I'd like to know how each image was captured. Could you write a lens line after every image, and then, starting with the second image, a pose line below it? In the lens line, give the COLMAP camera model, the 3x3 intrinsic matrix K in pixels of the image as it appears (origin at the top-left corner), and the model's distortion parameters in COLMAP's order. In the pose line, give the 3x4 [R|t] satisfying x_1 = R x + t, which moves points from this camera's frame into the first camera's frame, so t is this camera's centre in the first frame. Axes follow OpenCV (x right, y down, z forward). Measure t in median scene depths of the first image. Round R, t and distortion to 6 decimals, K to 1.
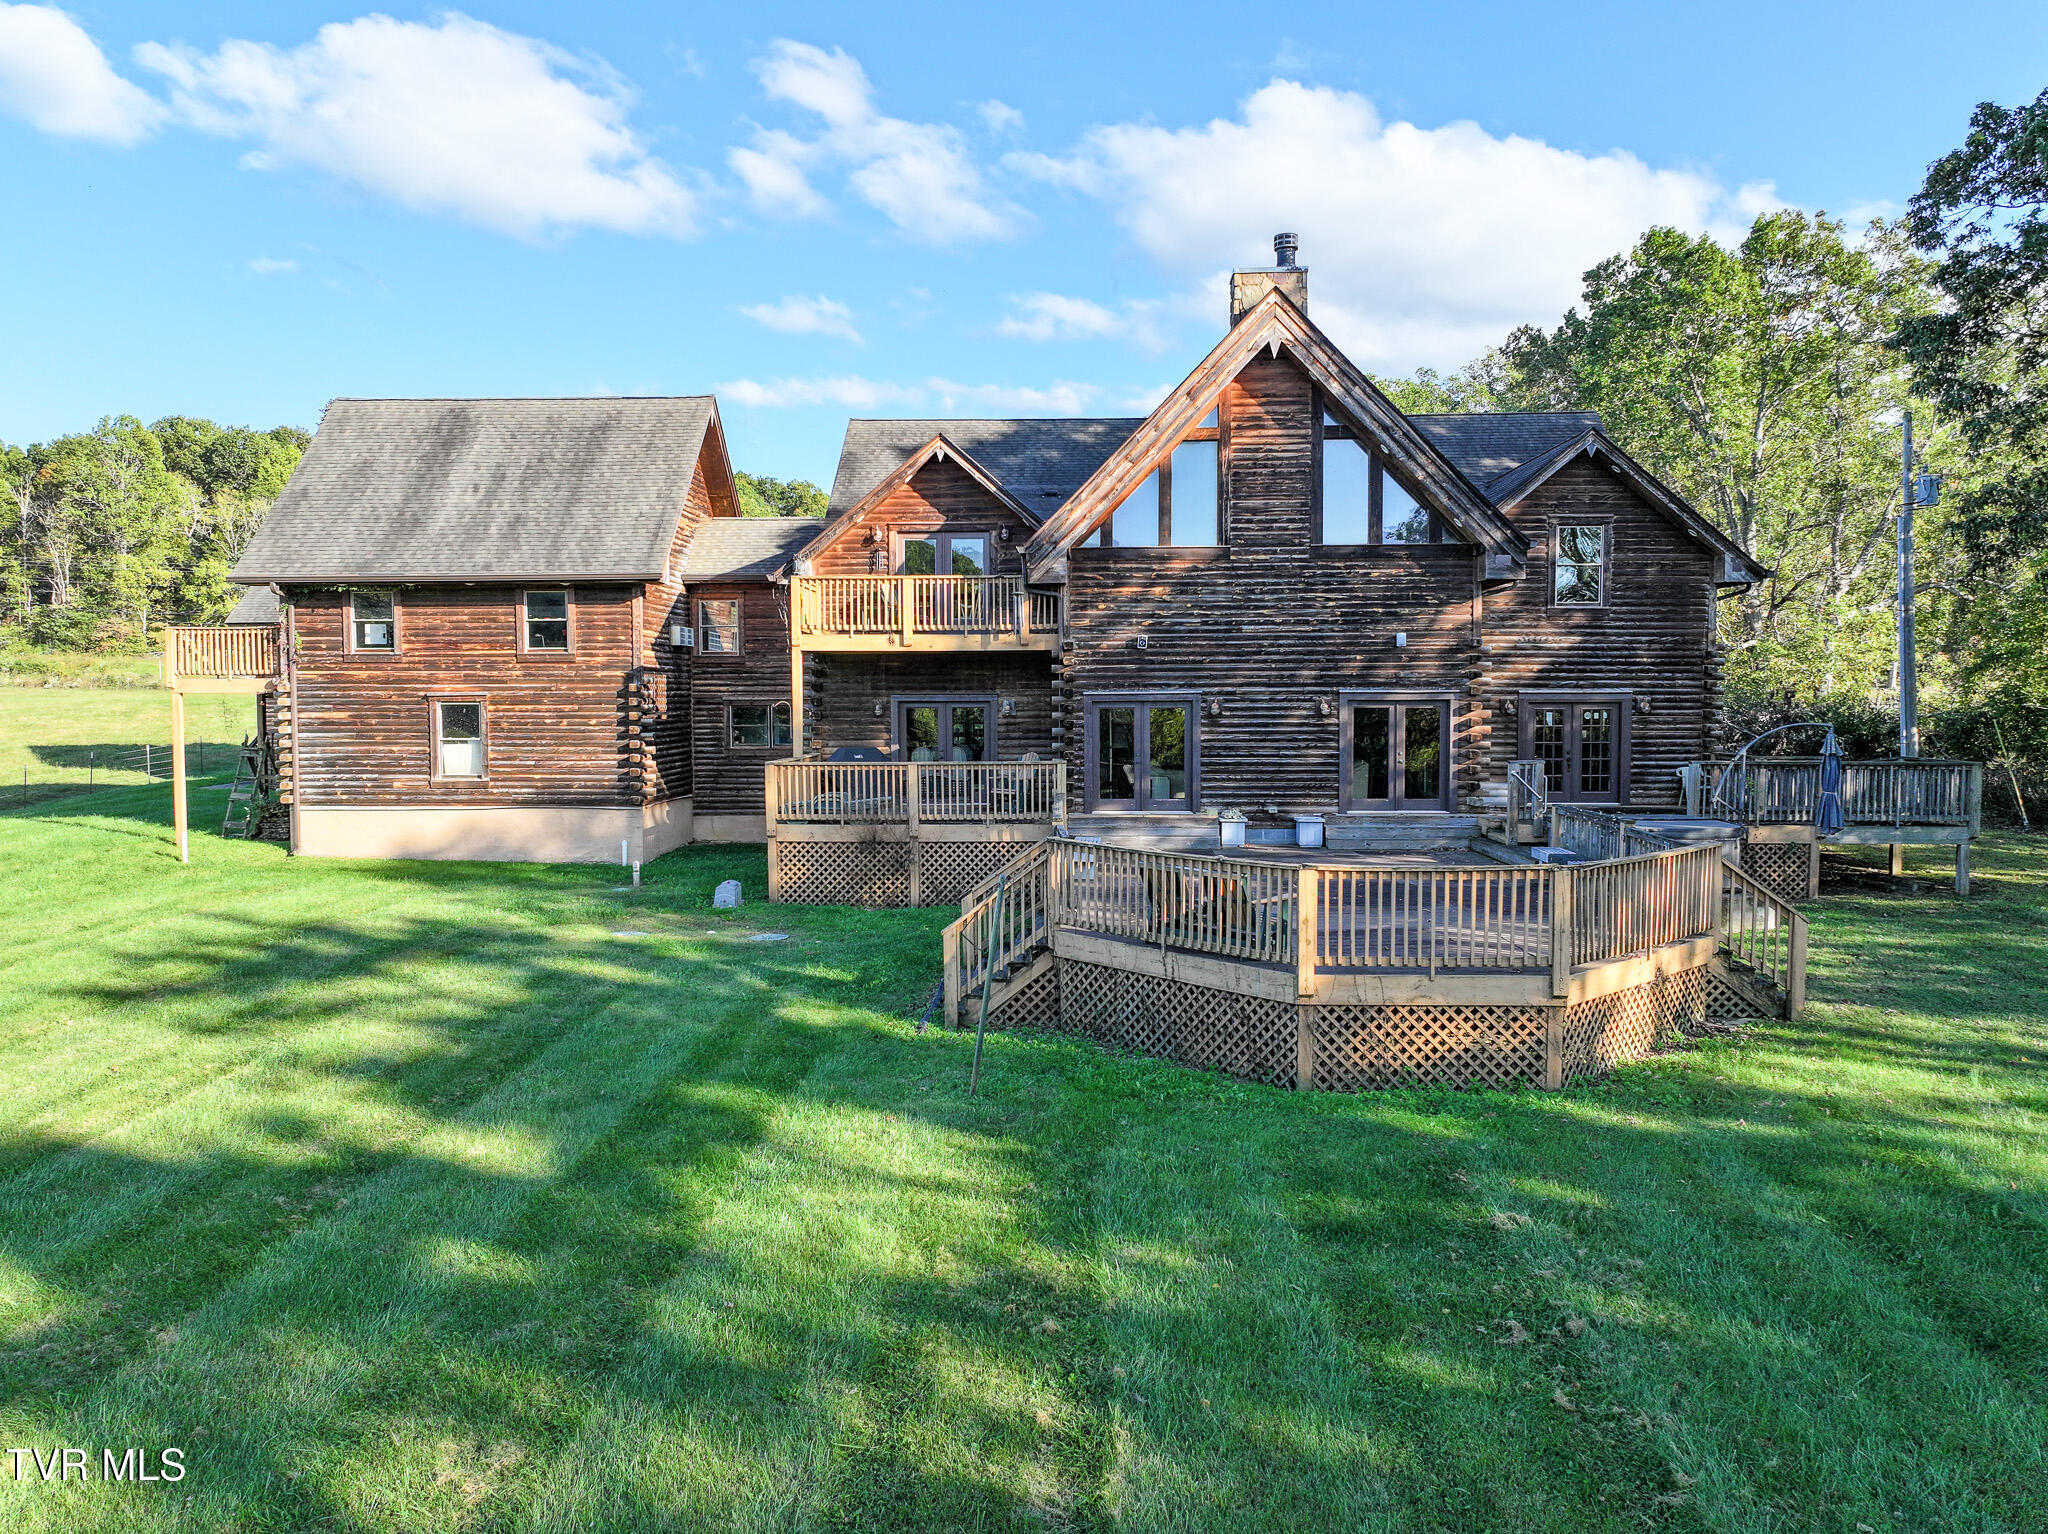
lens RADIAL K [[1434.9, 0, 1024.0], [0, 1434.9, 767.0], [0, 0, 1]] dist [0.003710, -0.000996]
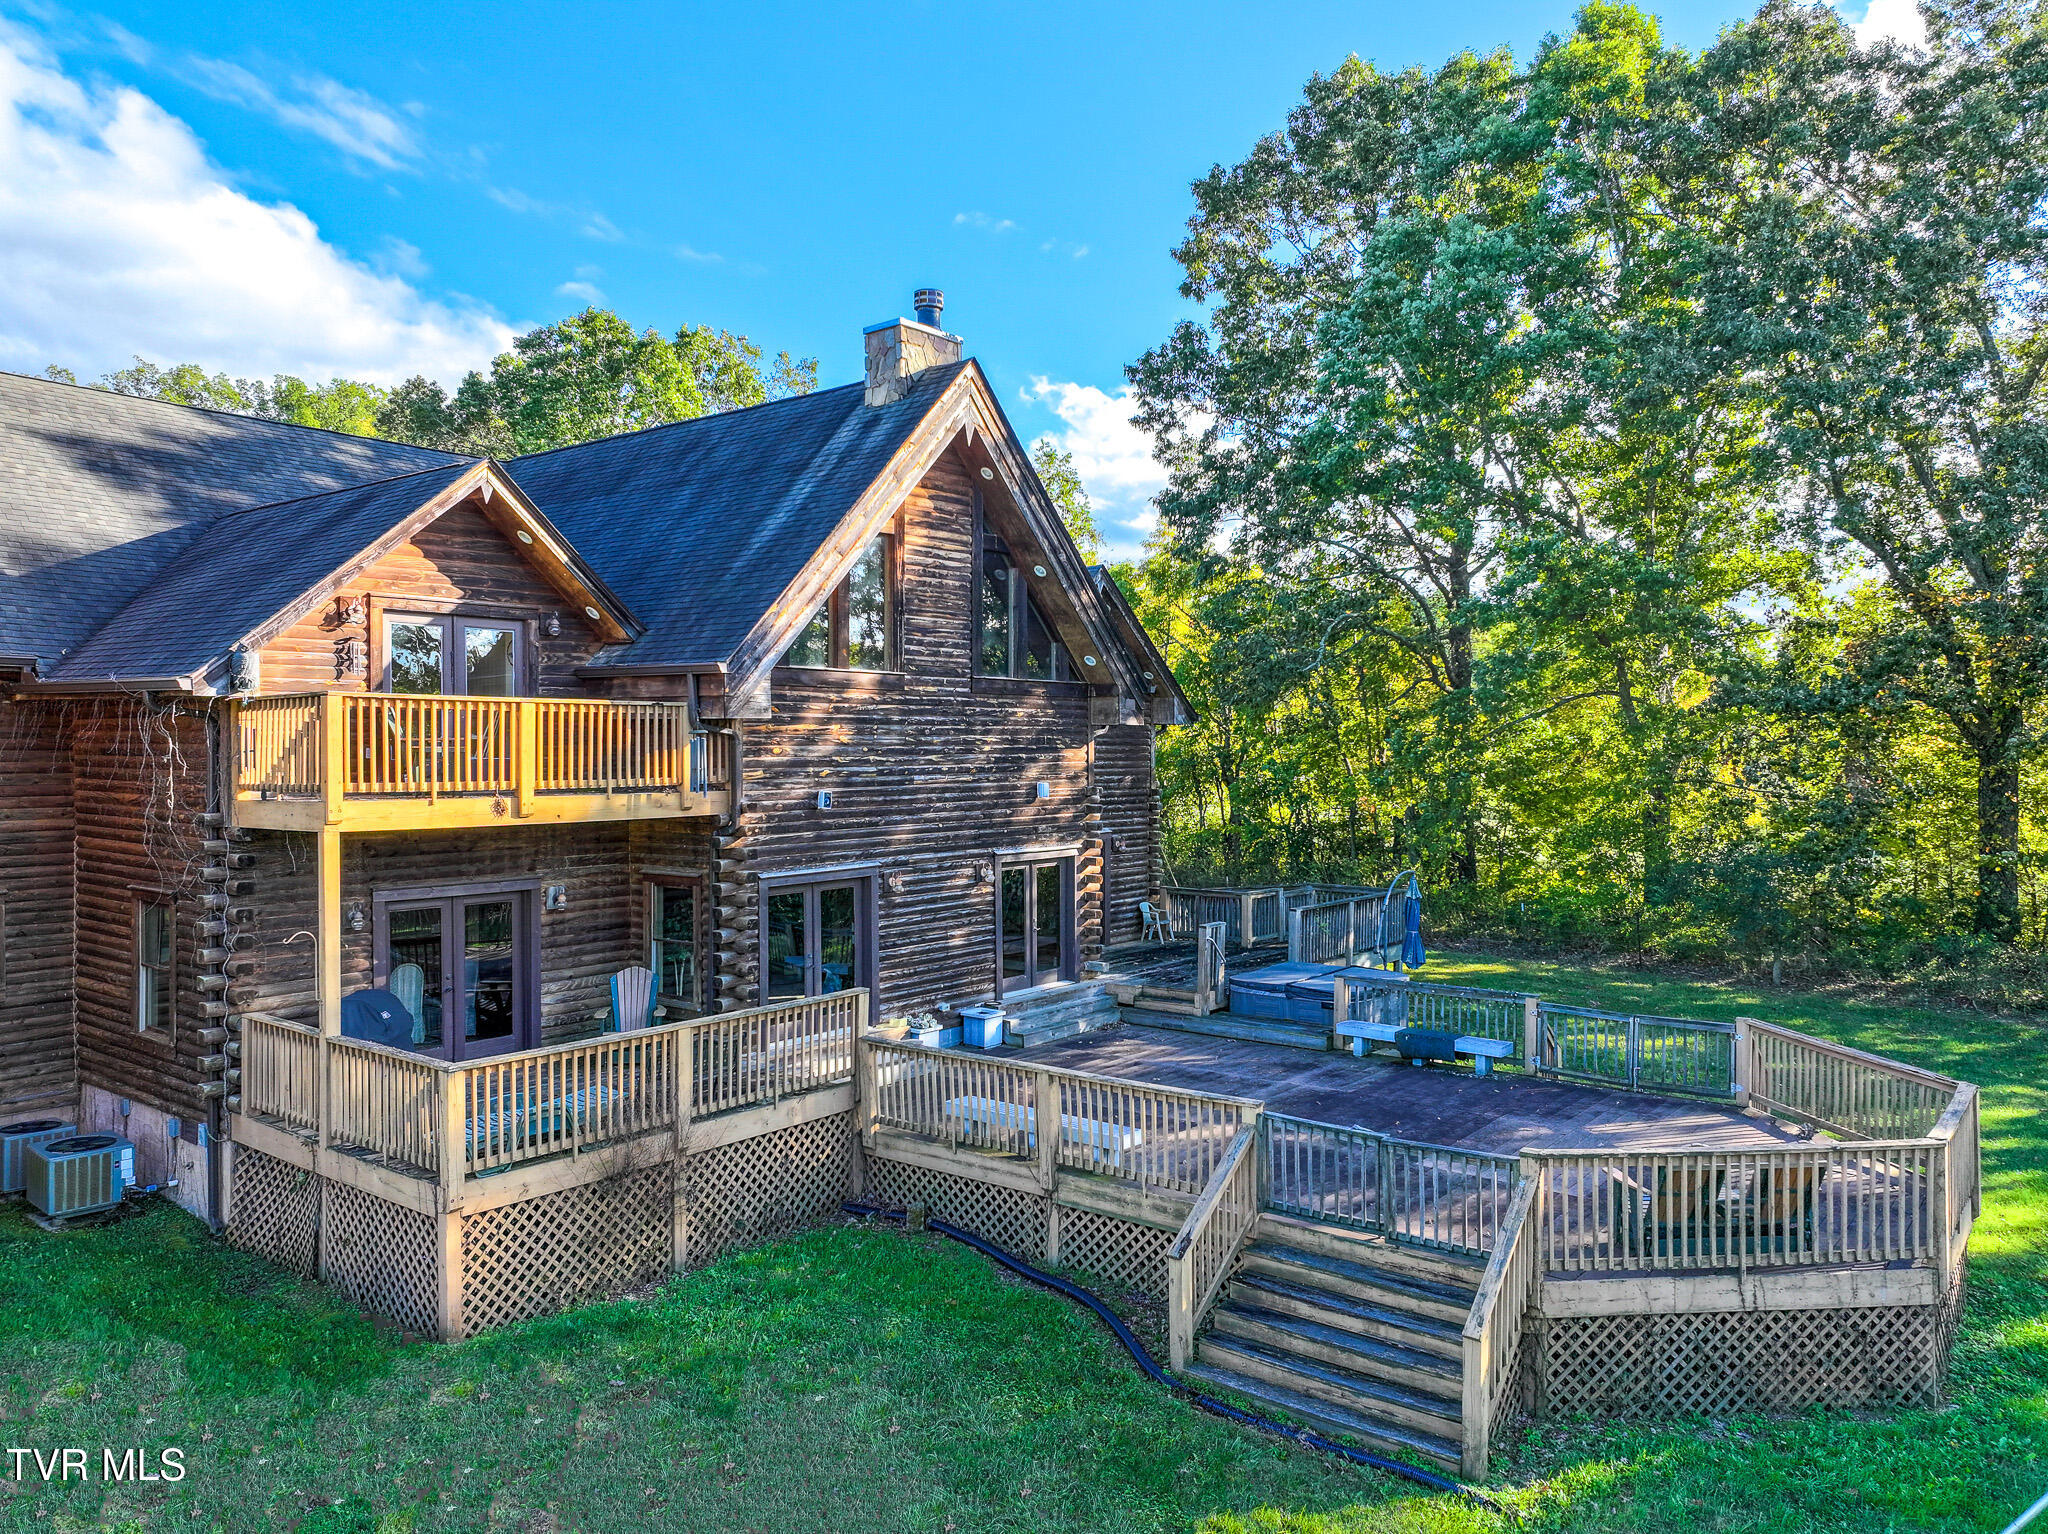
lens RADIAL K [[1424.9, 0, 1024.0], [0, 1424.9, 767.0], [0, 0, 1]] dist [0.002970, 0.010739]
pose [[0.588810, -0.008493, 0.808227, -0.438405], [0.041481, 0.998945, -0.019723, -0.085588], [-0.807206, 0.045140, 0.588541, 0.497881]]
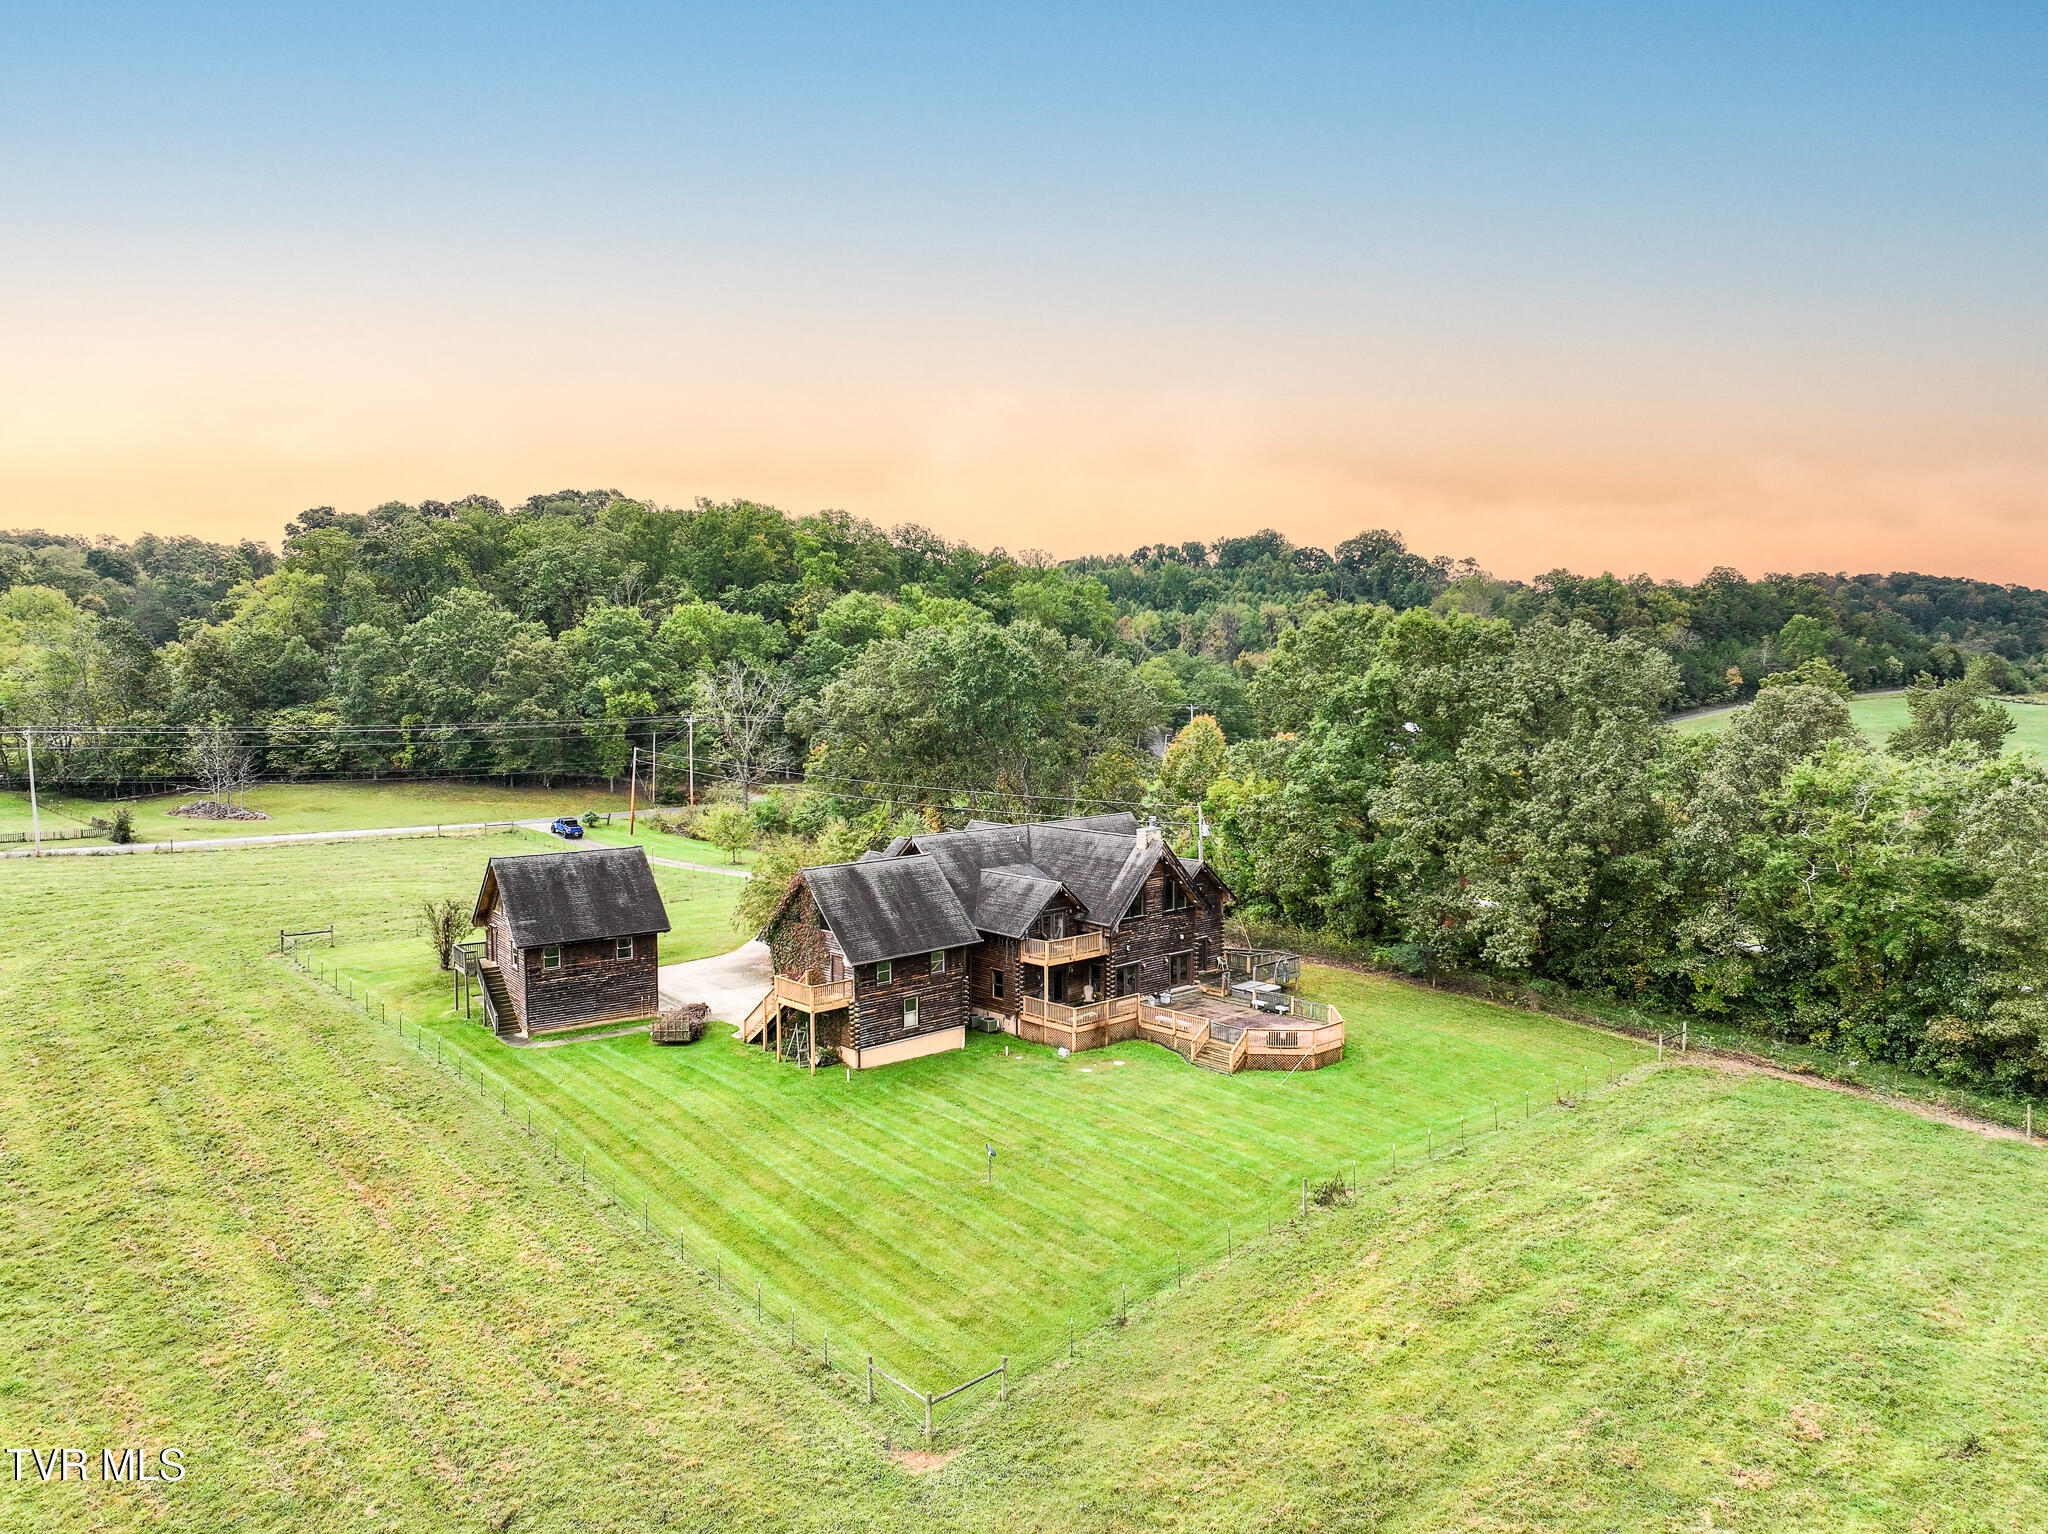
lens RADIAL K [[1434.9, 0, 1024.0], [0, 1434.9, 767.0], [0, 0, 1]] dist [0.003710, -0.000996]
pose [[0.706027, -0.051939, 0.706277, -2.307638], [0.038596, 0.998647, 0.034858, -0.608699], [-0.707132, 0.002649, 0.707076, -1.084028]]
